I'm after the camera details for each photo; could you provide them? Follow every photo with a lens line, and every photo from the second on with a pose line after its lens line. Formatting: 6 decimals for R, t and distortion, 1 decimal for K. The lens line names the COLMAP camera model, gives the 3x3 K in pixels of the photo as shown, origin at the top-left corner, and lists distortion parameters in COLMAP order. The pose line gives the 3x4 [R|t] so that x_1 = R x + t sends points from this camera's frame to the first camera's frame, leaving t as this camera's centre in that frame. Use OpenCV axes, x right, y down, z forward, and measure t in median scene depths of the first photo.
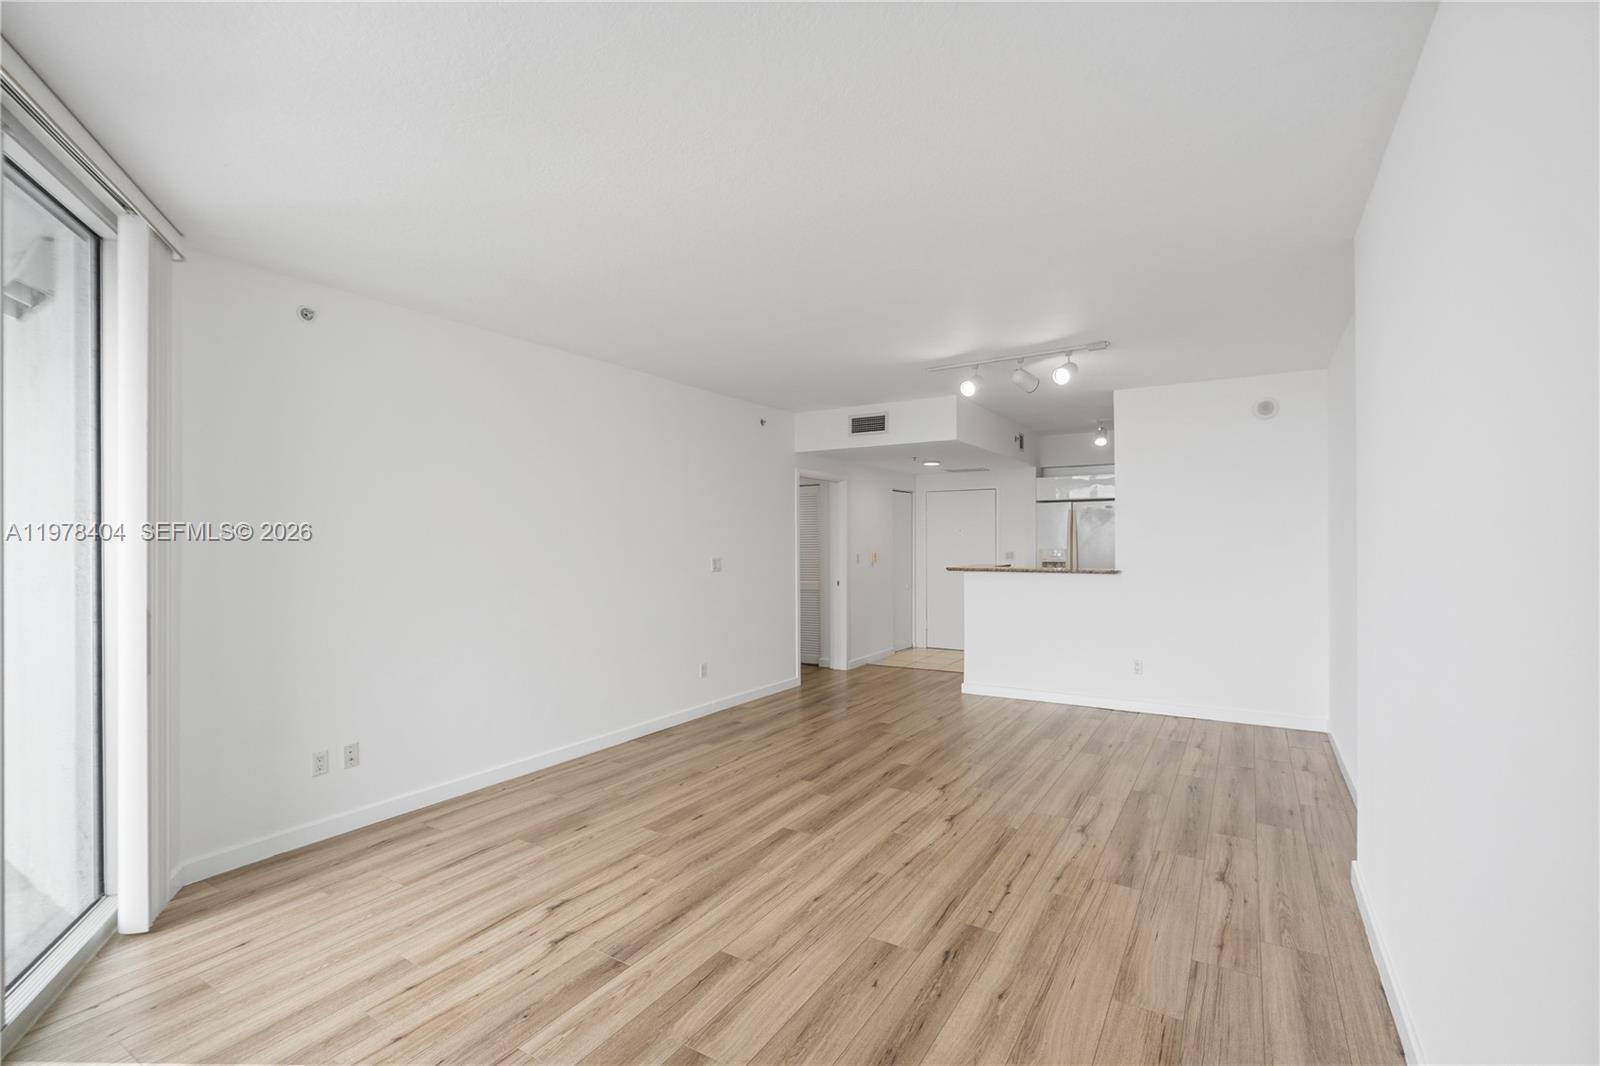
lens RADIAL K [[710.1, 0, 802.4], [0, 710.1, 542.0], [0, 0, 1]] dist [-0.010568, 0.004077]
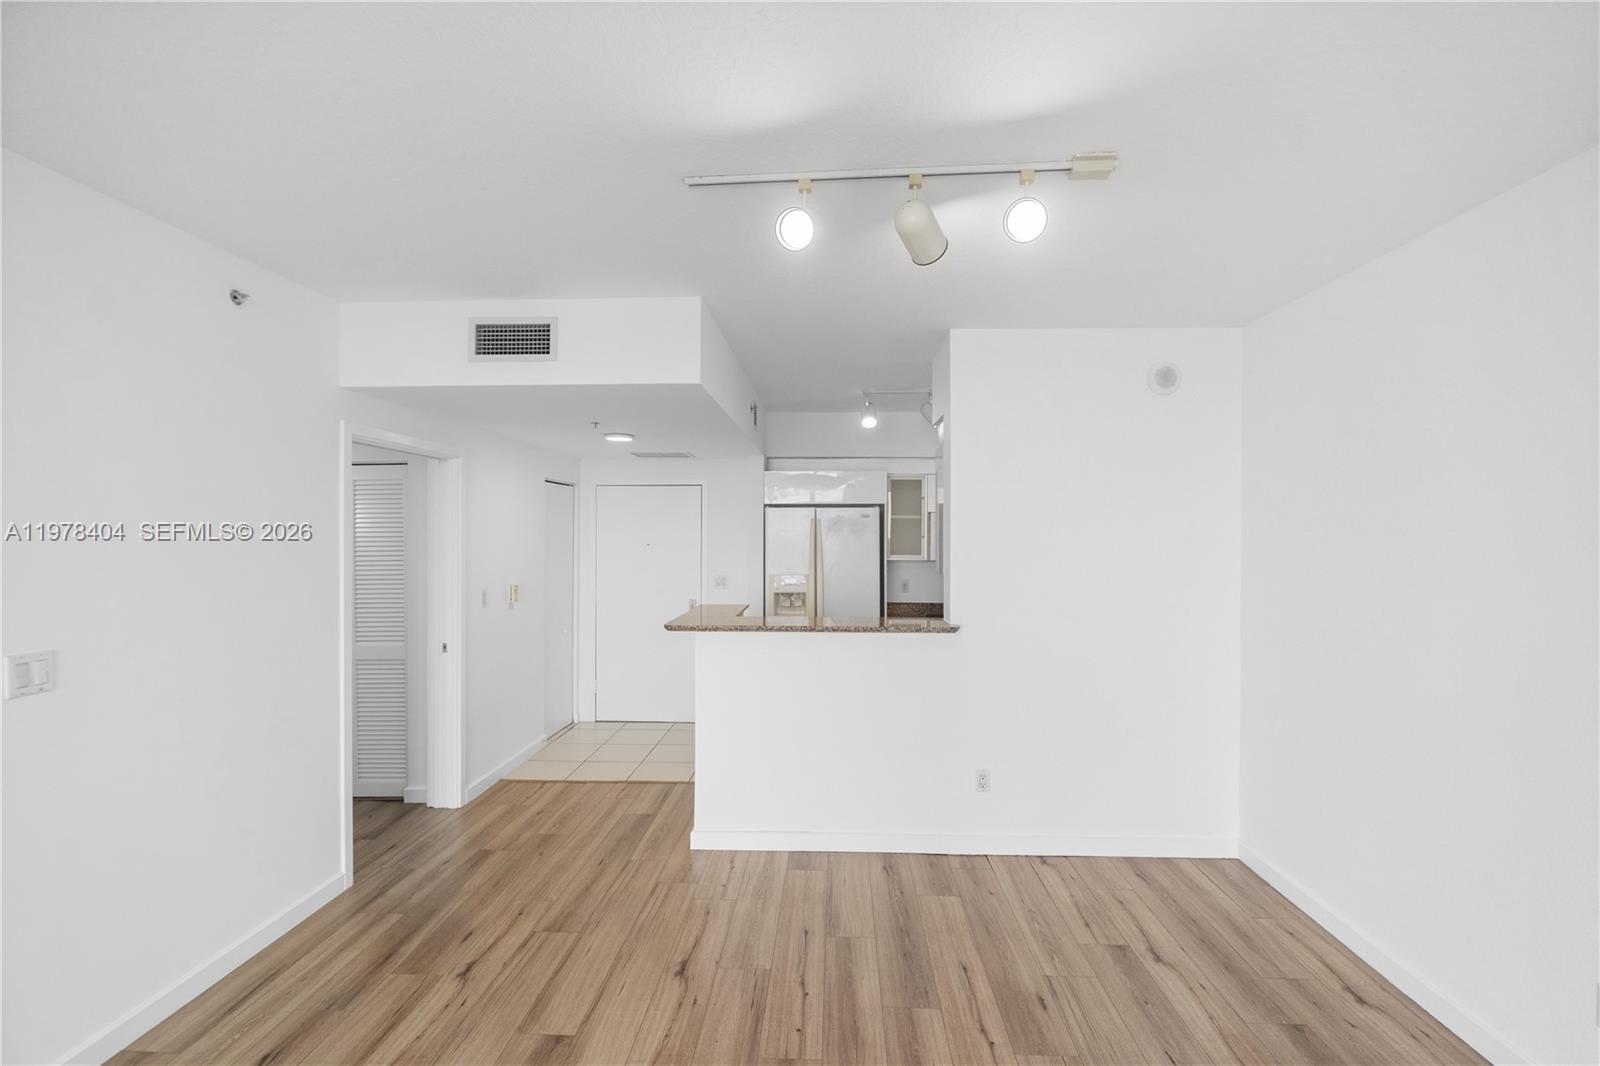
lens RADIAL K [[710.1, 0, 805.8], [0, 710.1, 534.2], [0, 0, 1]] dist [-0.010568, 0.004077]
pose [[0.869443, 0.008289, 0.493964, 0.043598], [-0.004716, 0.999953, -0.008480, -0.044888], [-0.494011, 0.005043, 0.869441, 0.739931]]
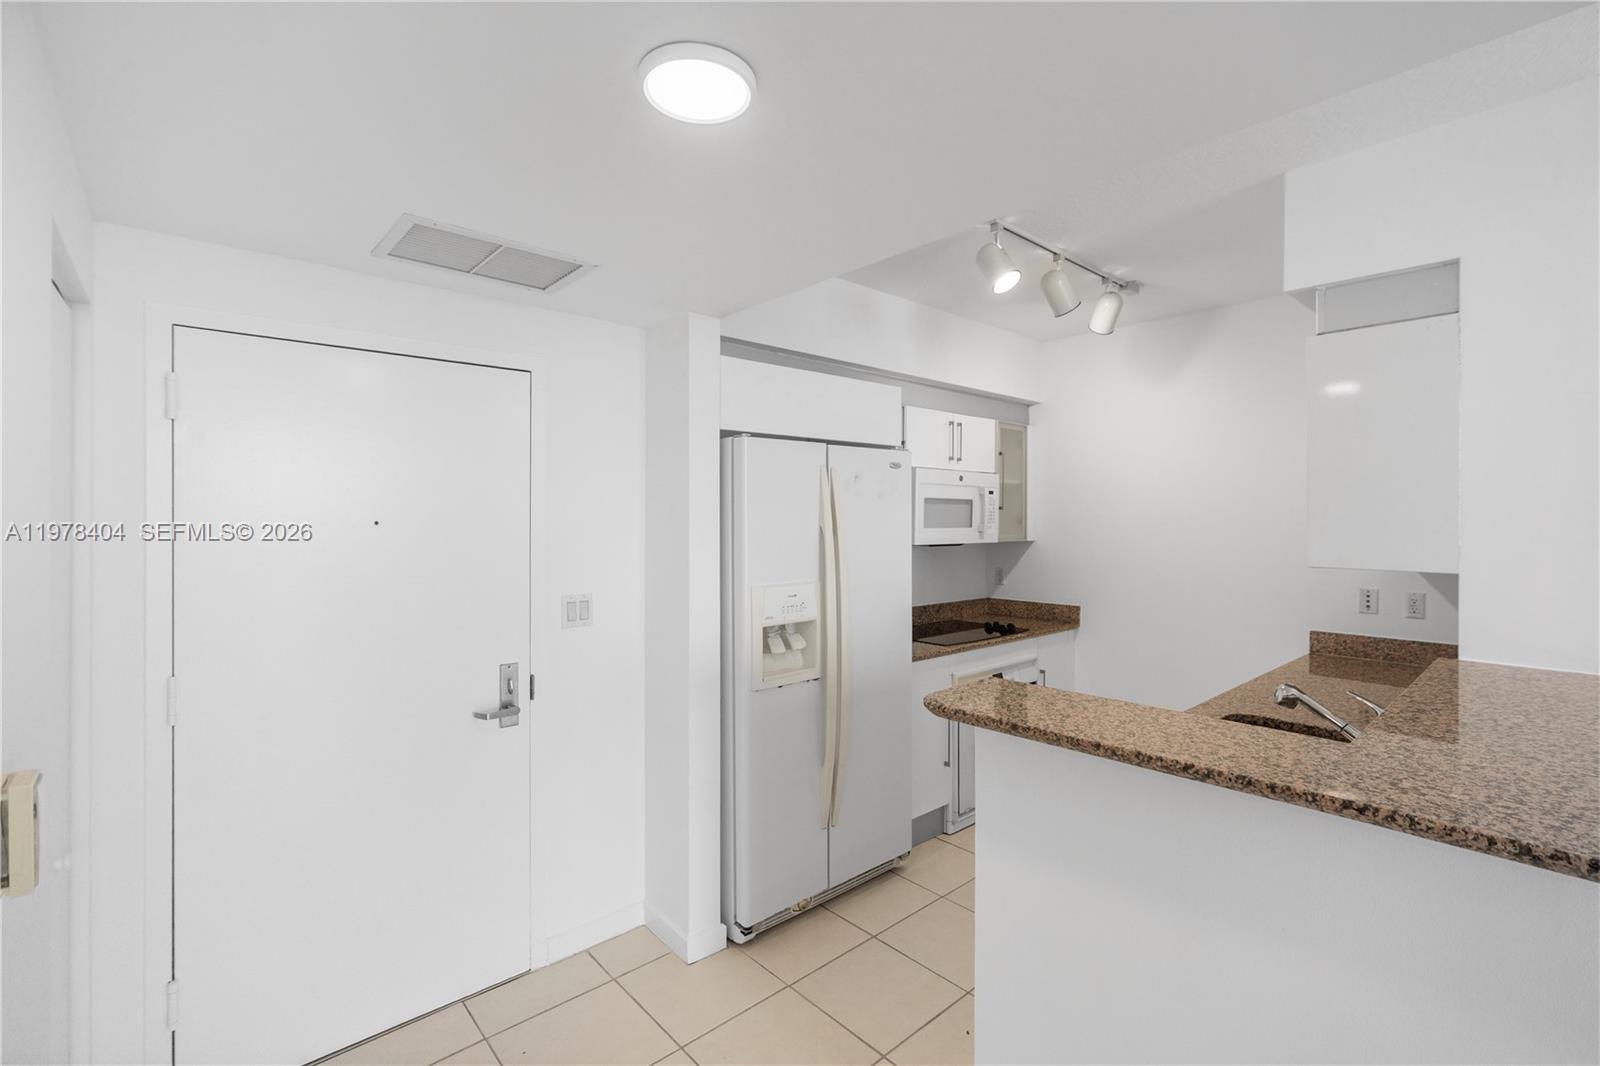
lens RADIAL K [[710.1, 0, 797.8], [0, 710.1, 516.4], [0, 0, 1]] dist [-0.010568, 0.004077]
pose [[0.275764, 0.007473, 0.961196, 0.084972], [-0.000818, 0.999971, -0.007540, -0.034827], [-0.961225, 0.001293, 0.275762, 1.735135]]
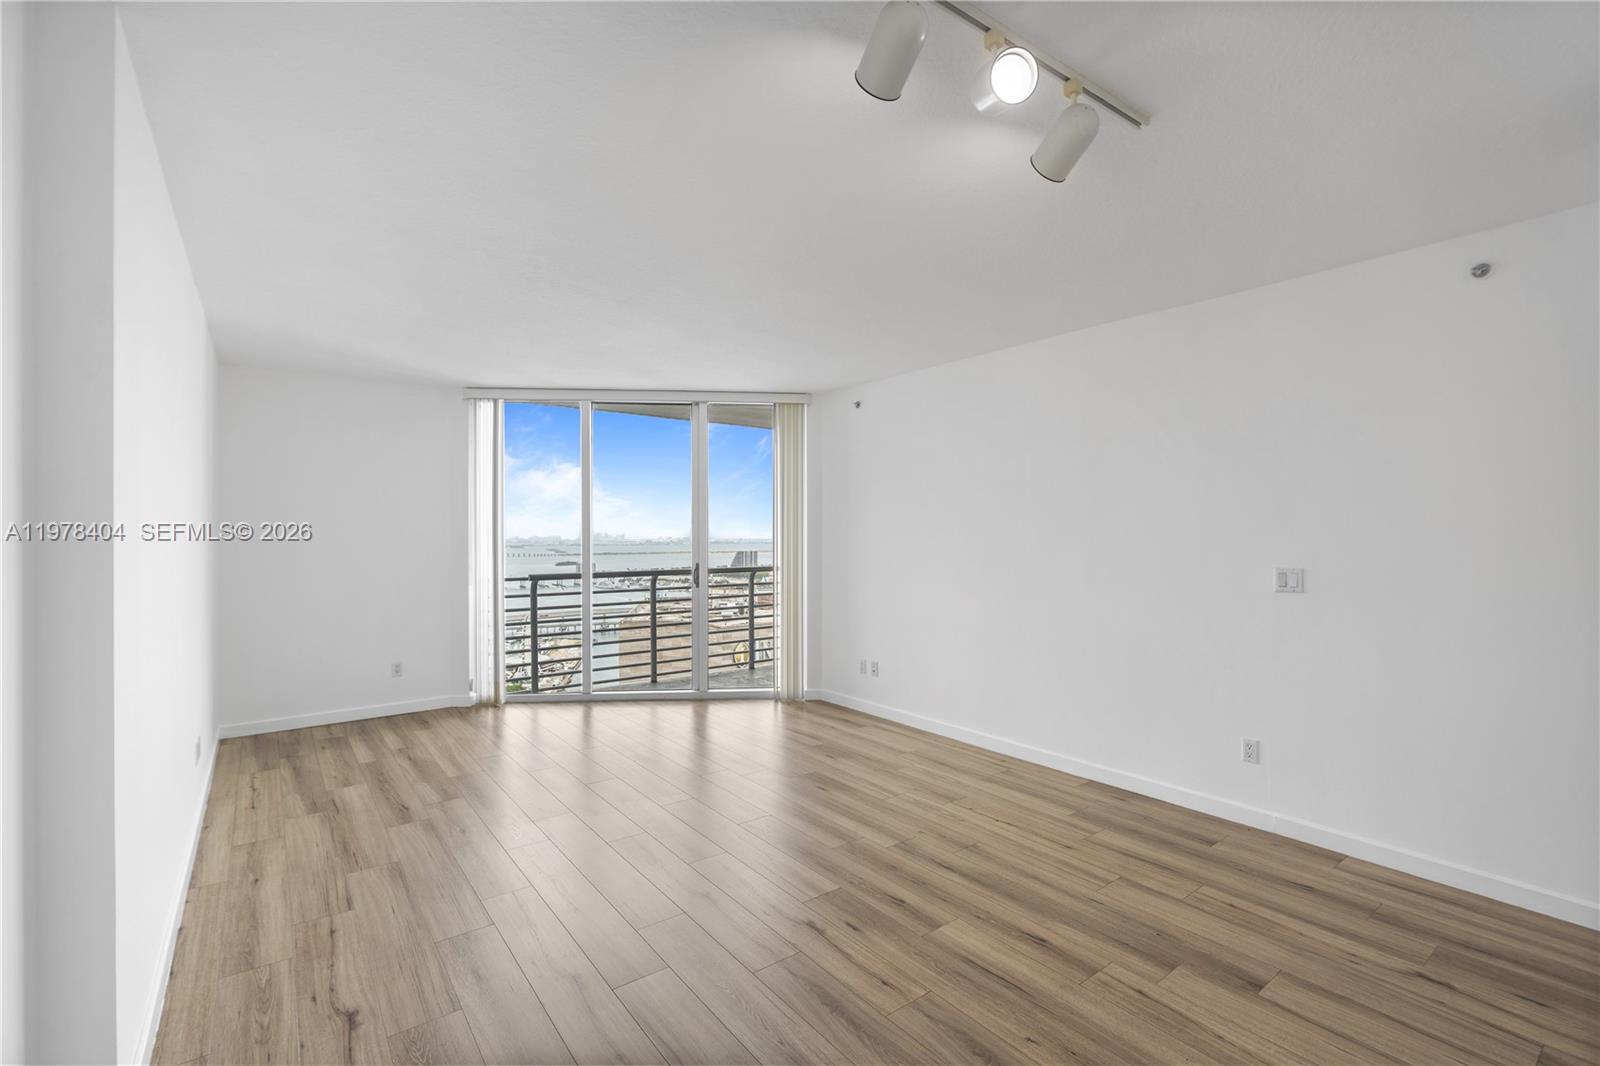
lens RADIAL K [[710.1, 0, 804.4], [0, 710.1, 529.9], [0, 0, 1]] dist [-0.010568, 0.004077]
pose [[-0.350069, -0.001146, -0.936723, 0.765263], [0.000074, 0.999999, -0.001252, -0.009795], [0.936724, -0.000507, -0.350069, 1.165282]]
